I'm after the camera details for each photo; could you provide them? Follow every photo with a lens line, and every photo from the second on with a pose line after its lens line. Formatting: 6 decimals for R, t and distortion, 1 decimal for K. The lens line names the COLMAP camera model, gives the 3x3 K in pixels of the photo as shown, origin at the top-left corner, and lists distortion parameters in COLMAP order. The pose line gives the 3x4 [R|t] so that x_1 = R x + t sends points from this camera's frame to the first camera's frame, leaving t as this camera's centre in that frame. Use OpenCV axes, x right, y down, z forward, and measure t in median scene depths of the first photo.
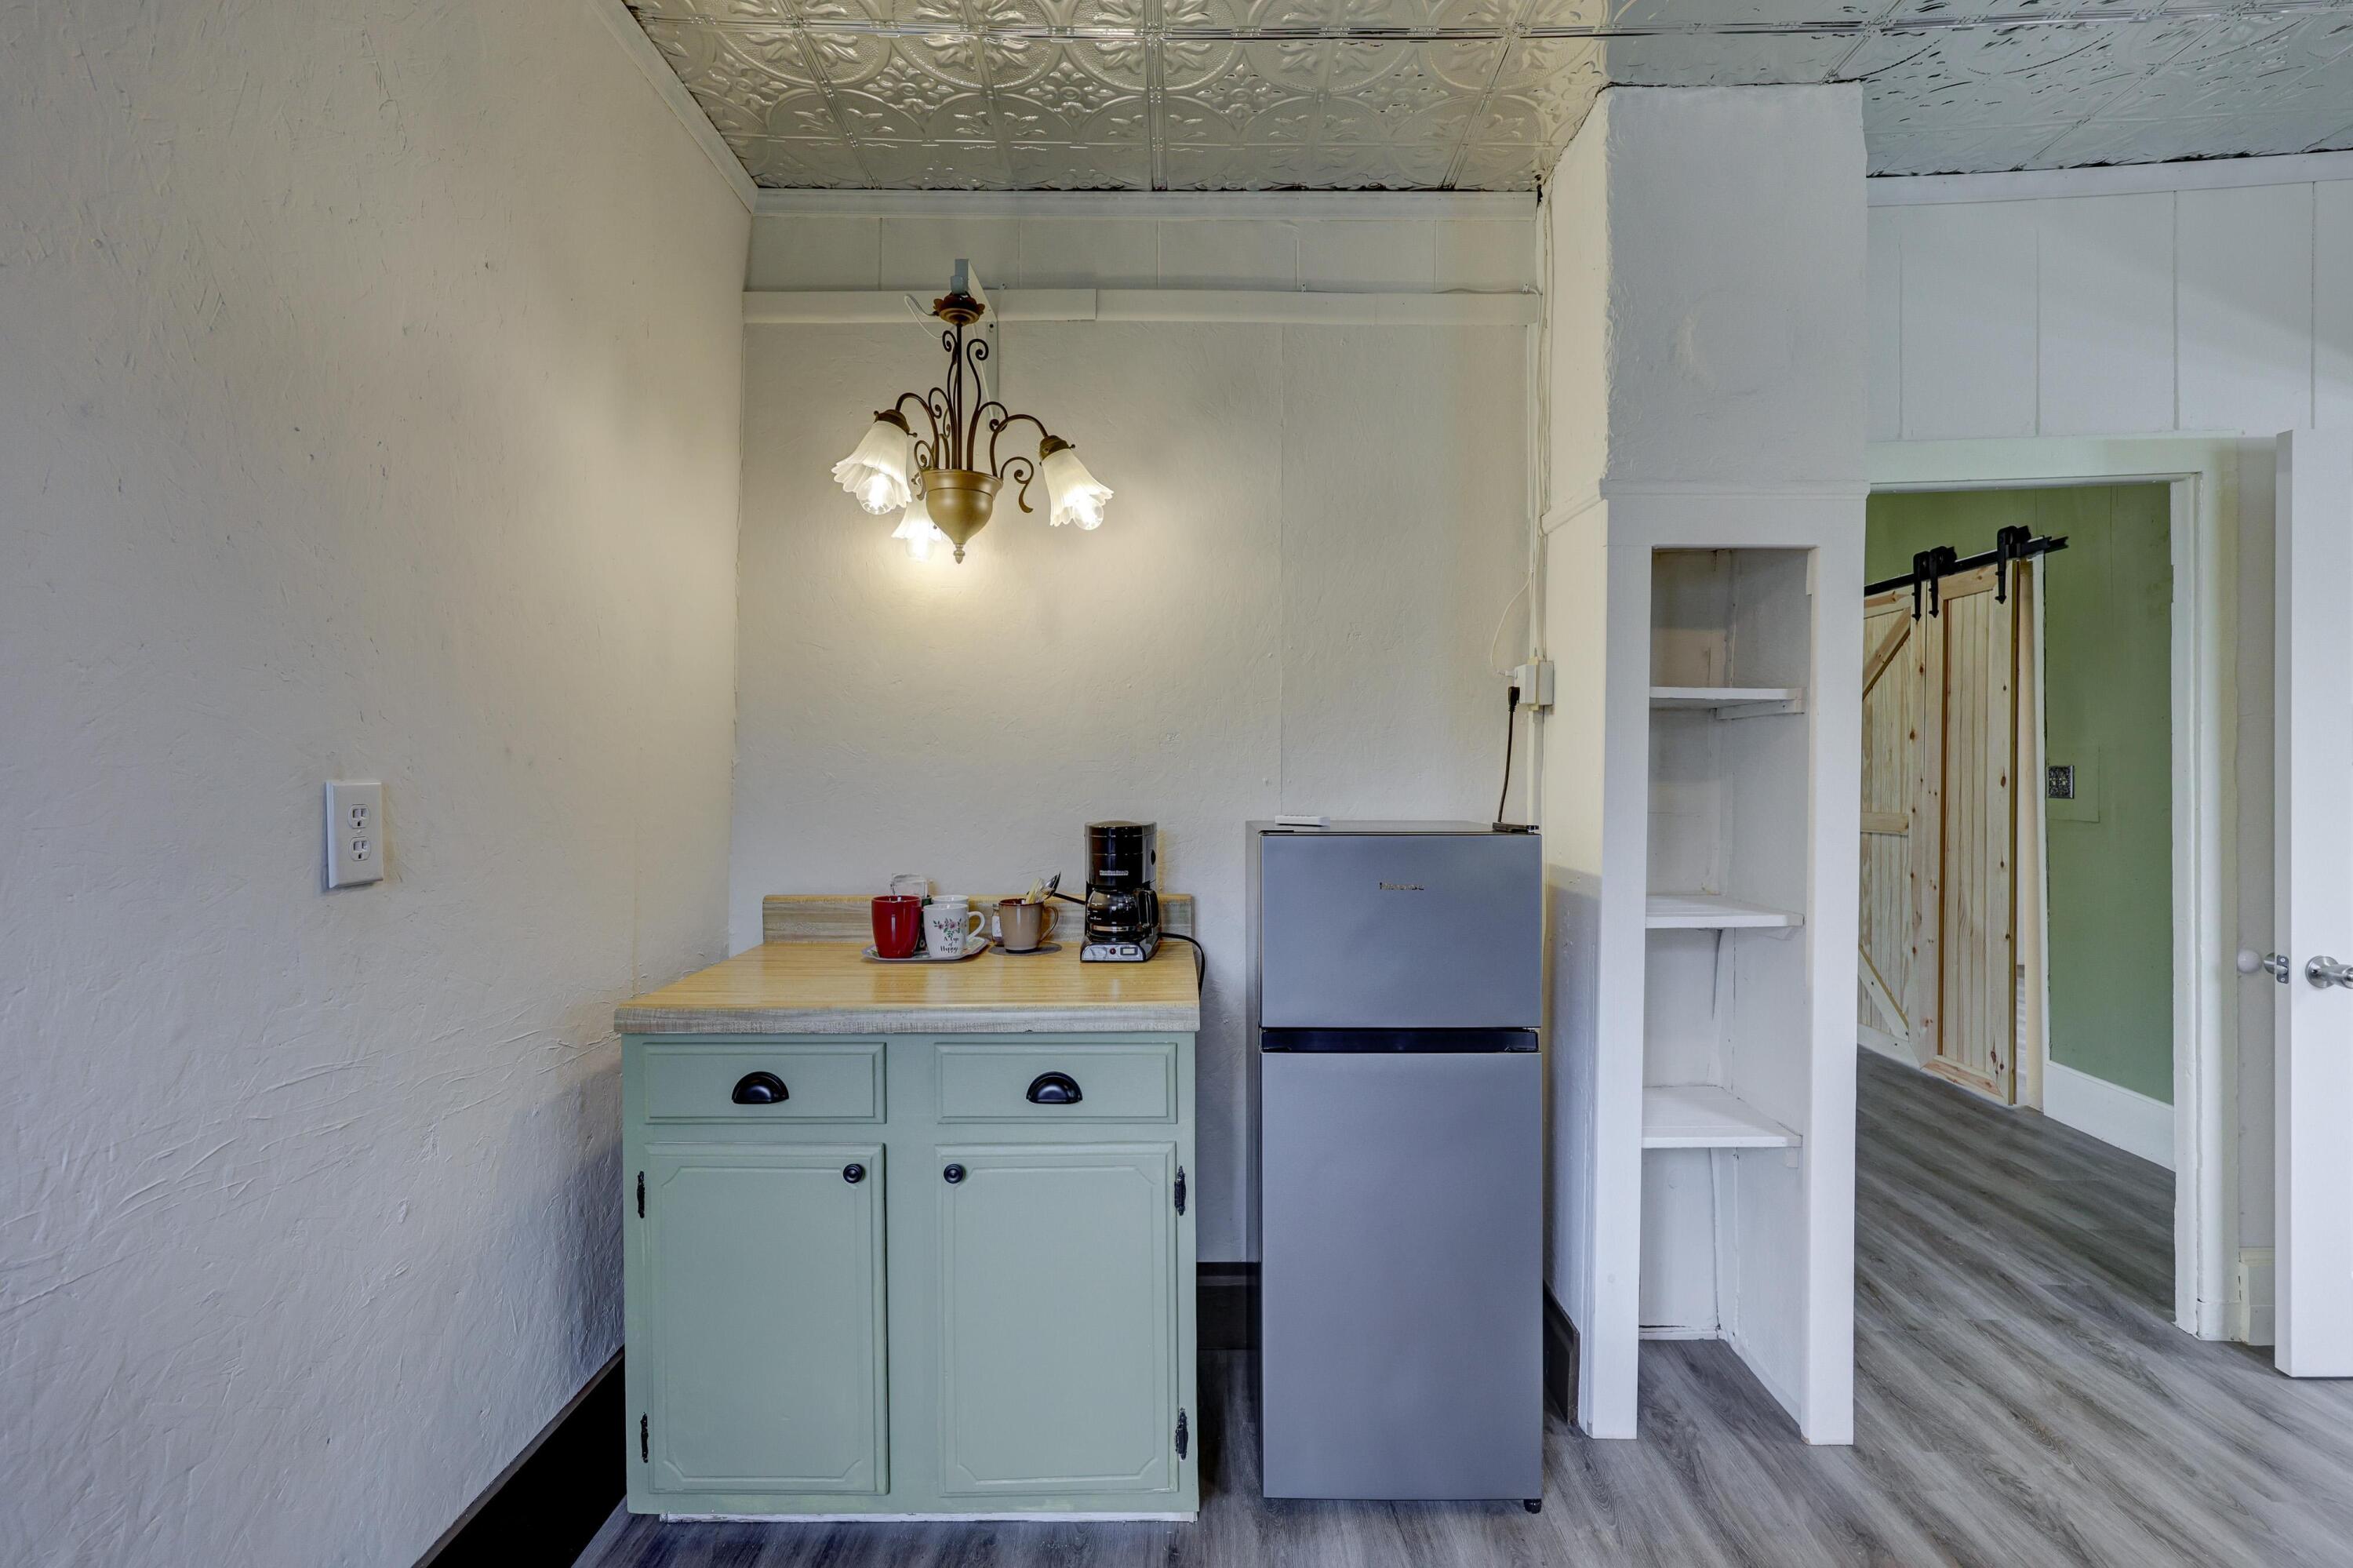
lens RADIAL K [[1059.7, 0, 1198.4], [0, 1059.7, 783.4], [0, 0, 1]] dist [-0.001632, -0.000246]
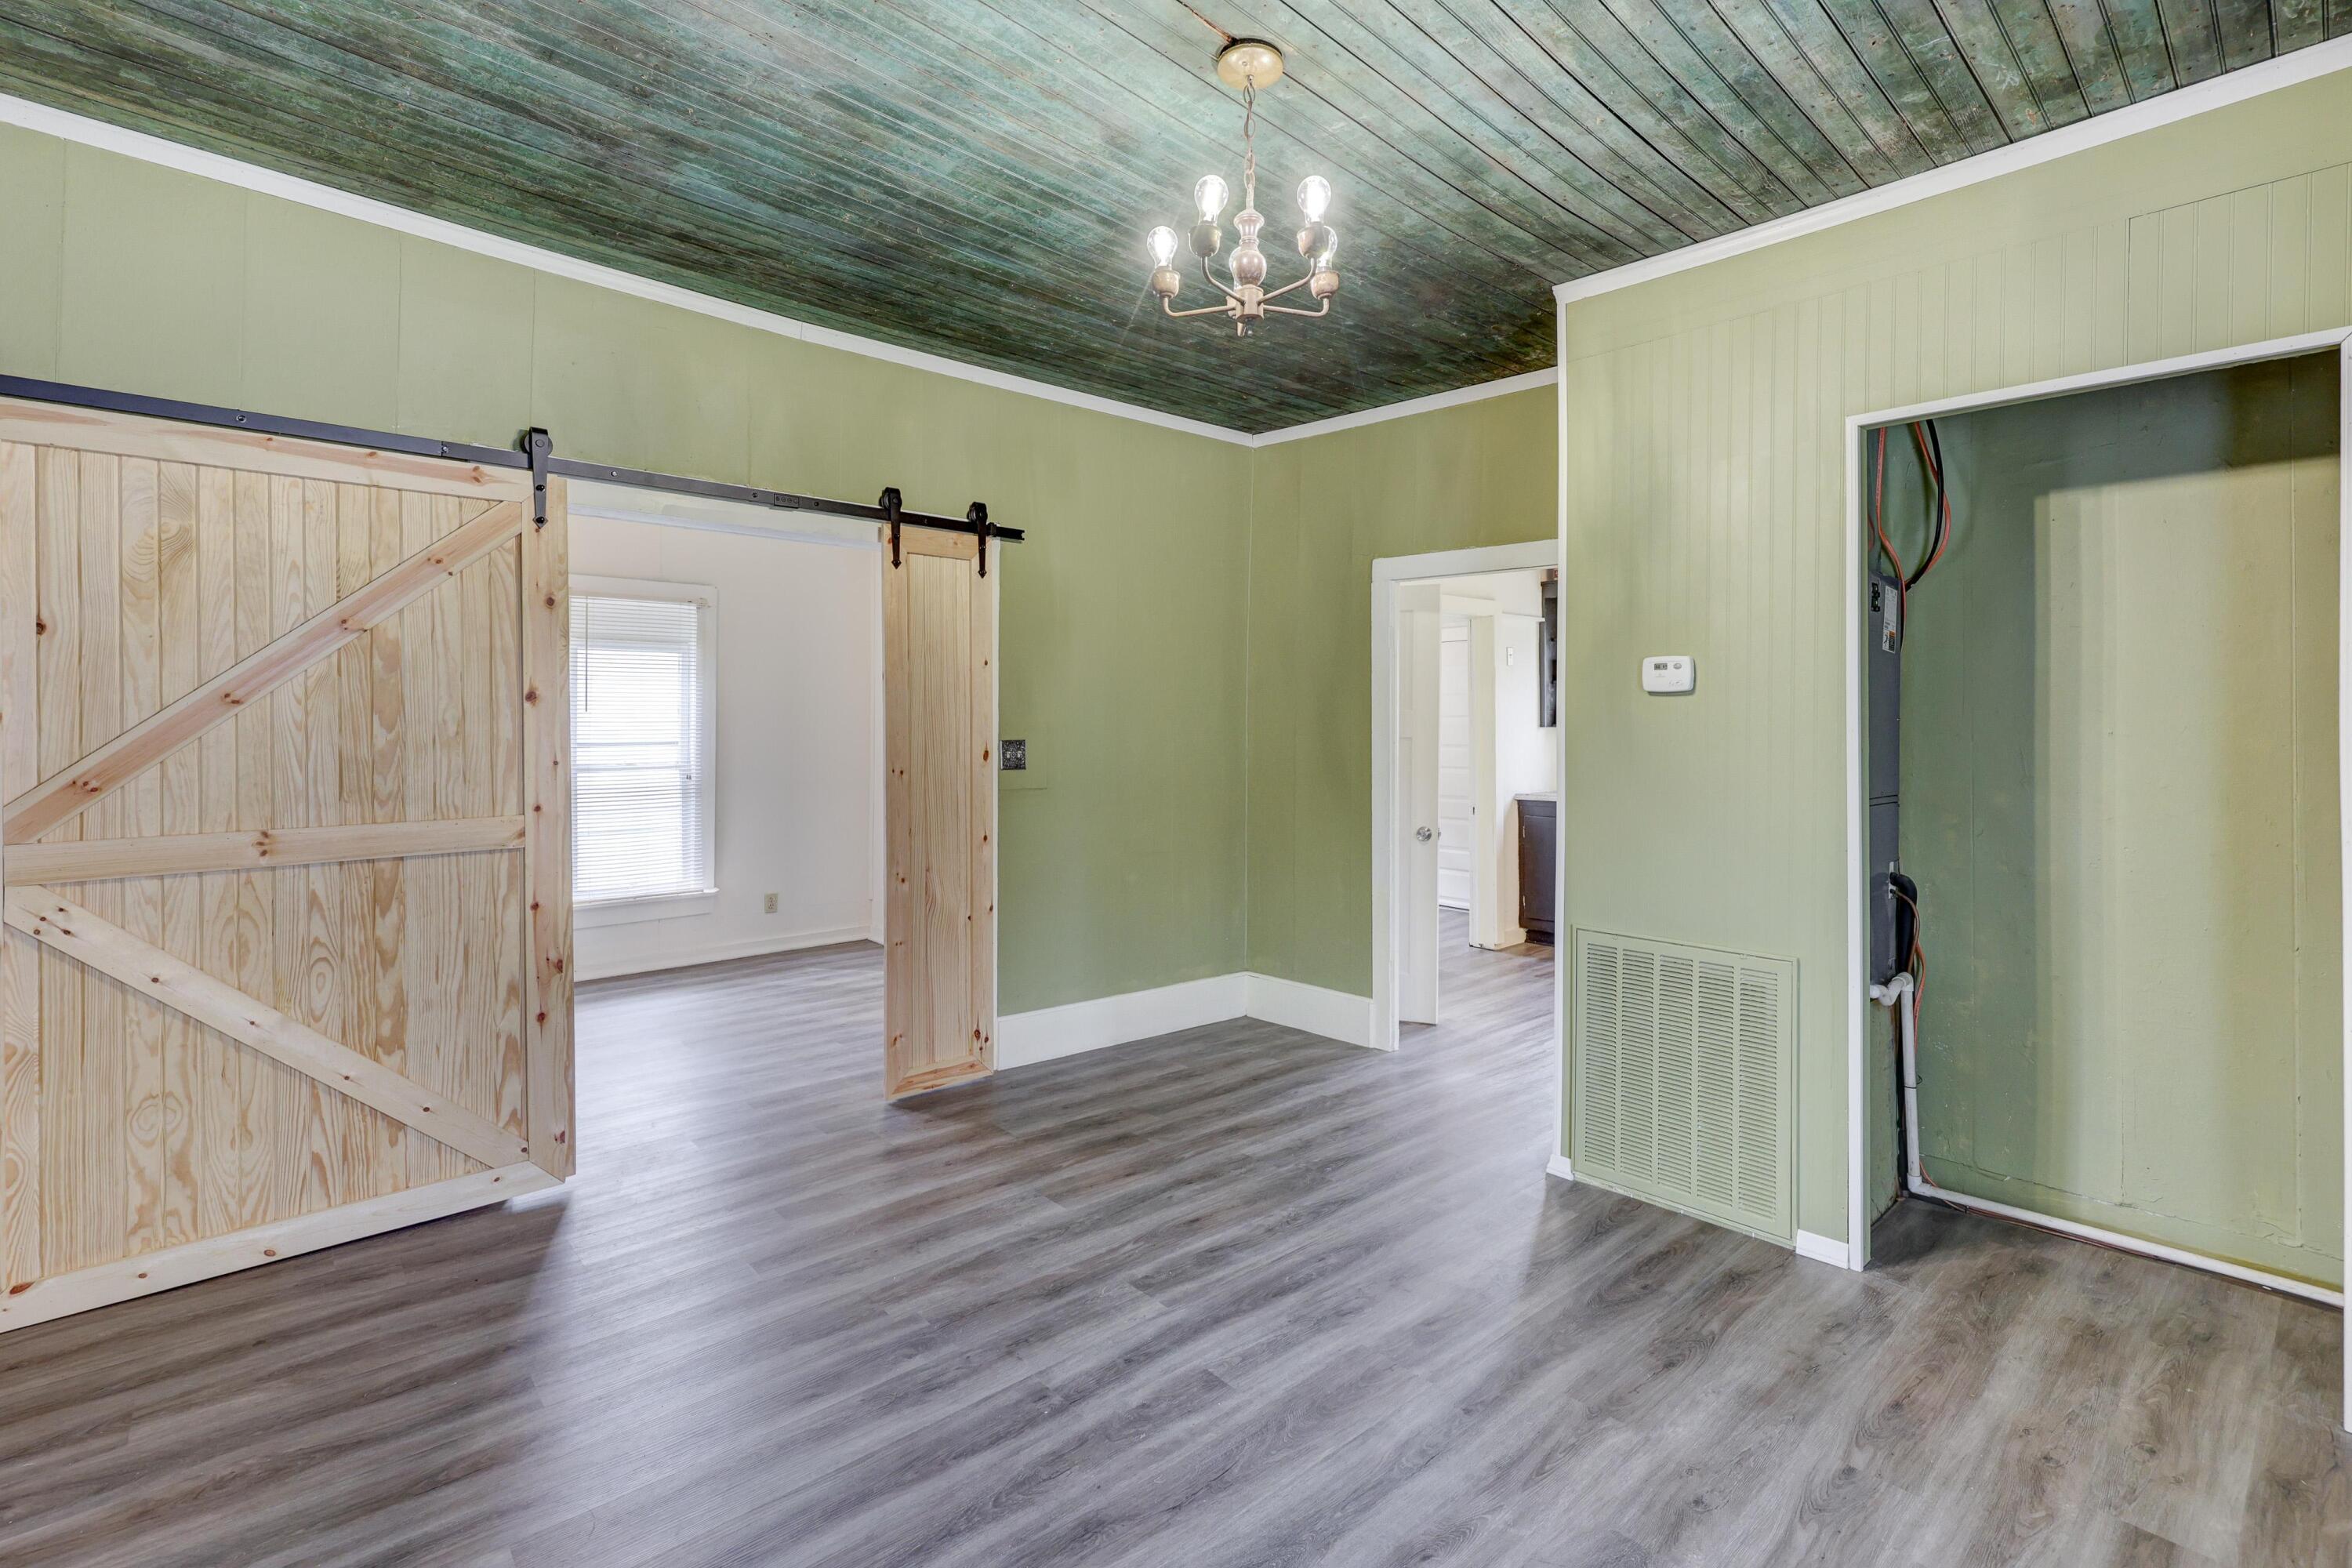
lens RADIAL K [[1058.3, 0, 1166.4], [0, 1058.3, 717.5], [0, 0, 1]] dist [-0.001055, -0.000038]
pose [[-0.655047, 0.019052, 0.755348, -0.114920], [0.017143, 0.999799, -0.010352, -0.024025], [-0.755394, 0.006168, -0.655242, 1.541556]]
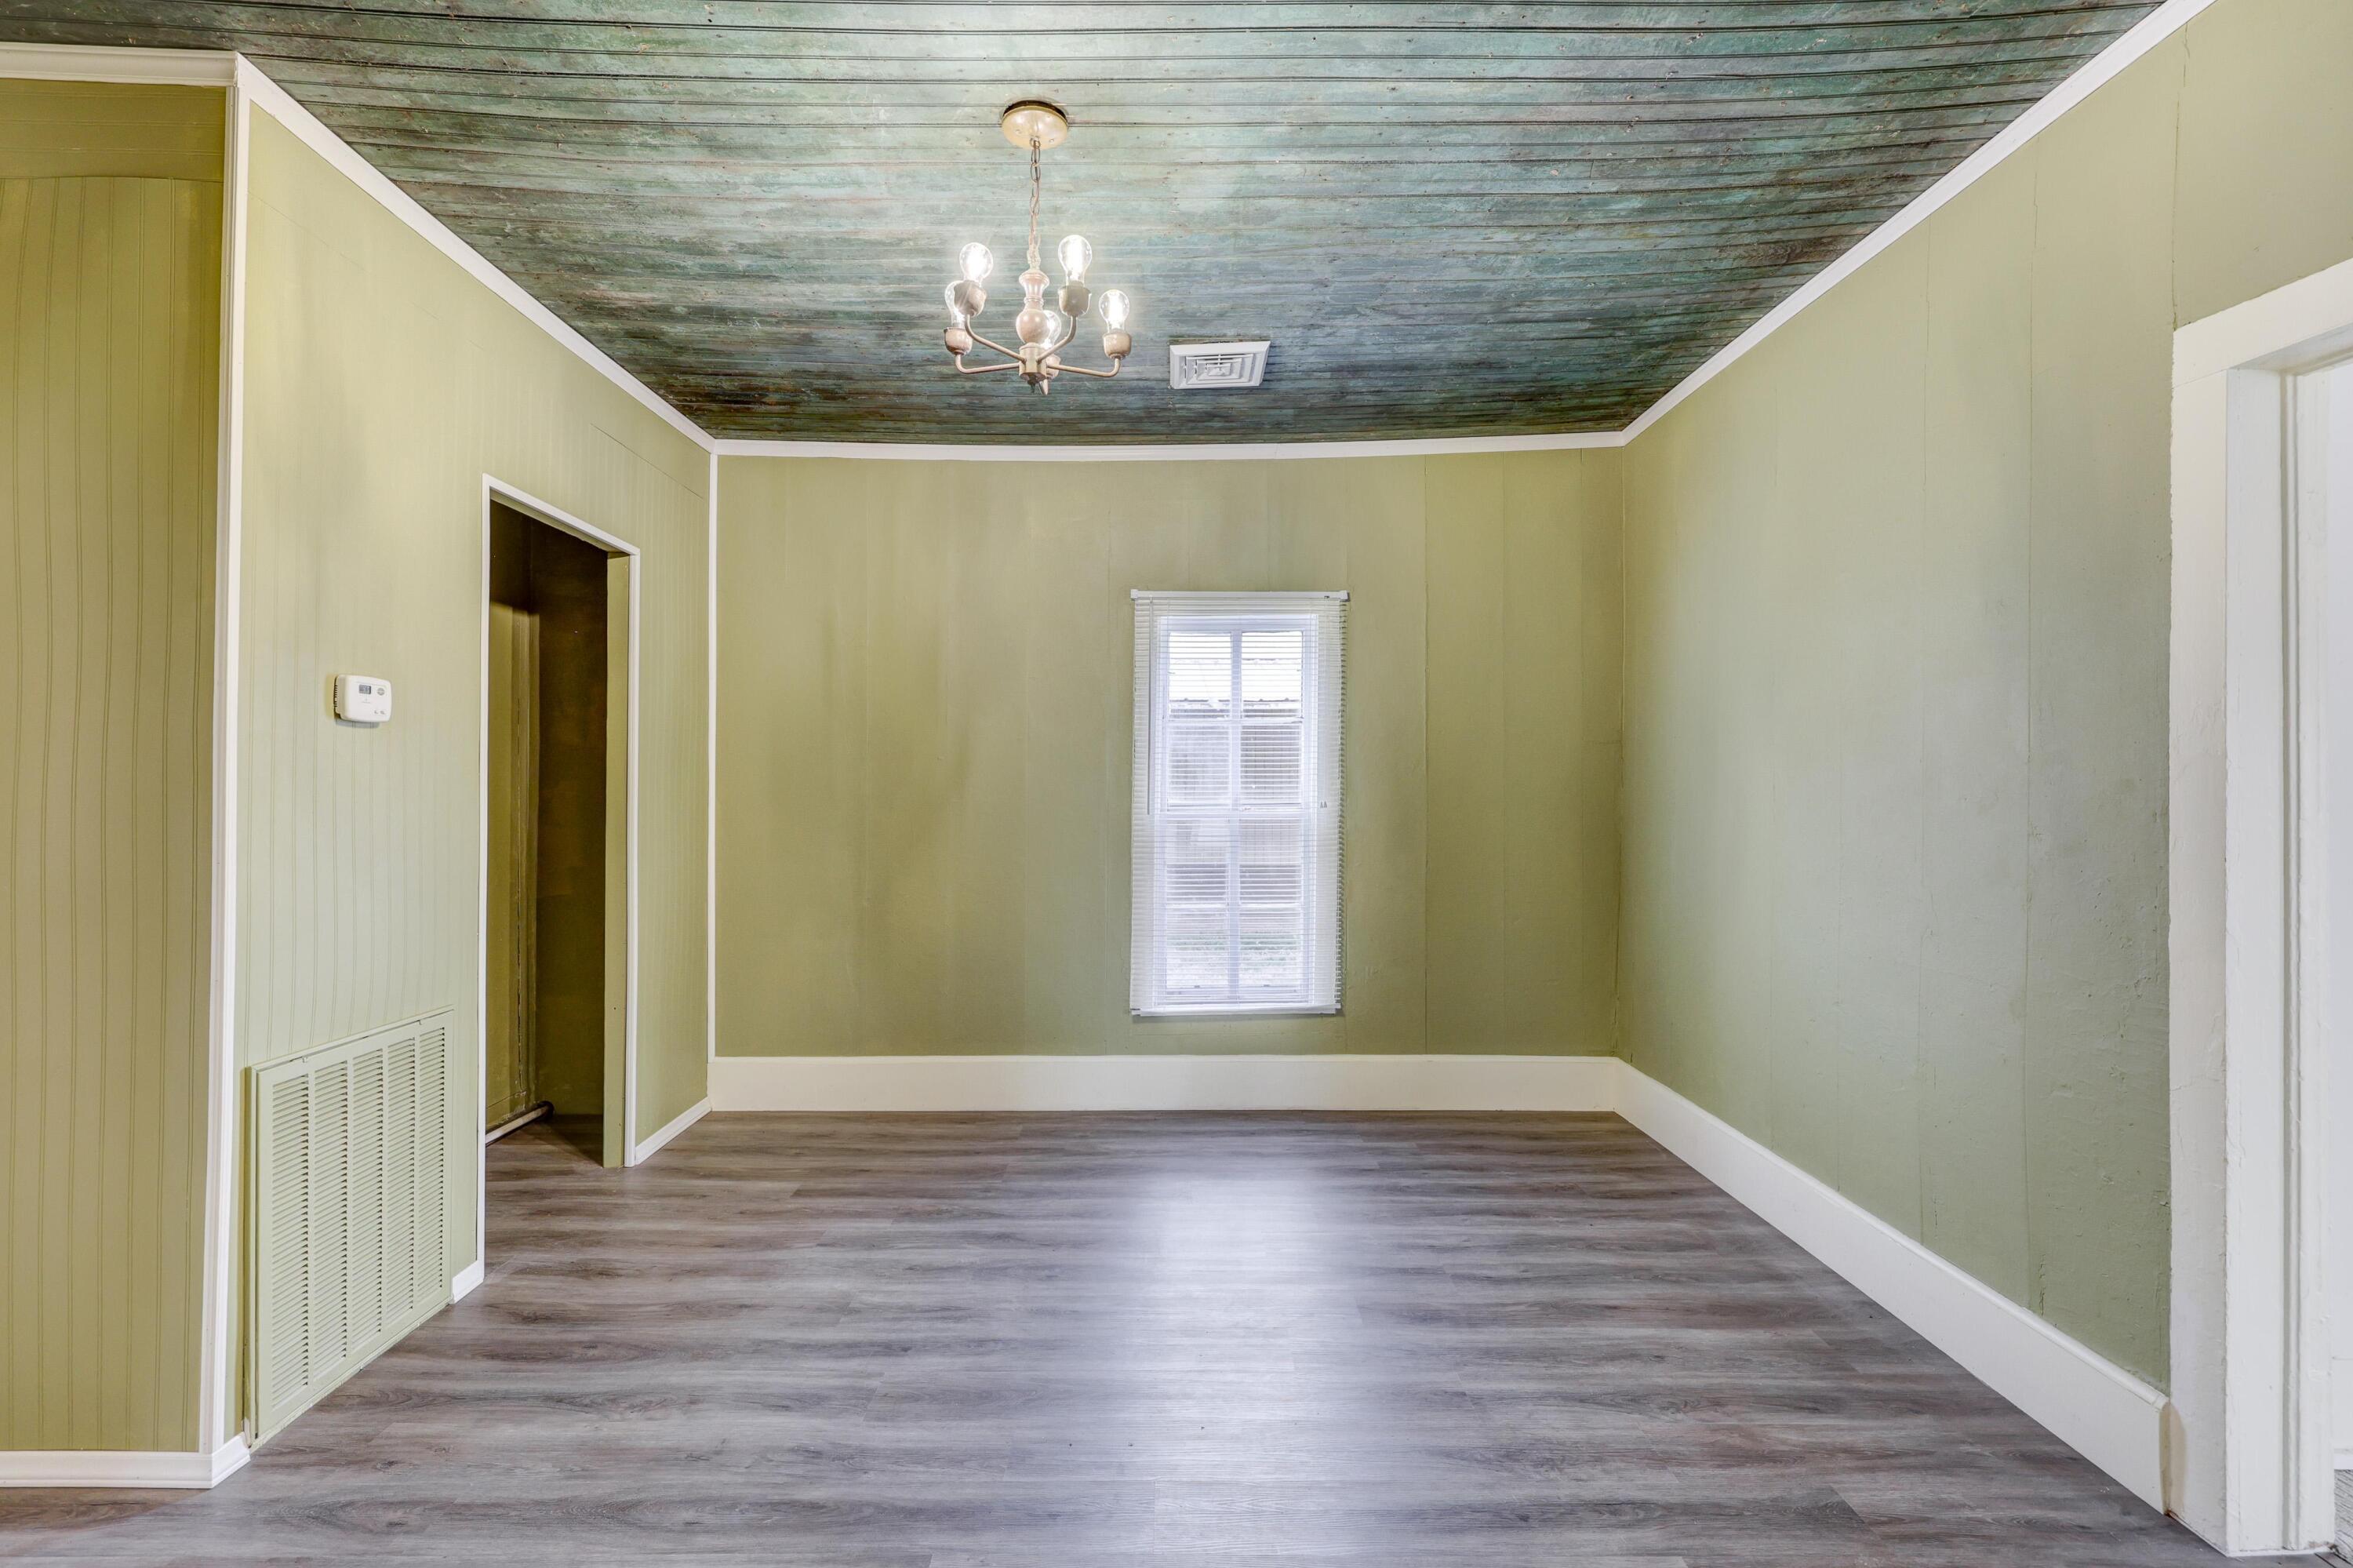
lens RADIAL K [[1051.0, 0, 1180.3], [0, 1051.0, 787.4], [0, 0, 1]] dist [-0.002204, -0.000016]
pose [[0.008009, 0.016634, -0.999830, 0.786459], [-0.022428, 0.999613, 0.016450, -0.027018], [0.999716, 0.022292, 0.008379, 1.241426]]
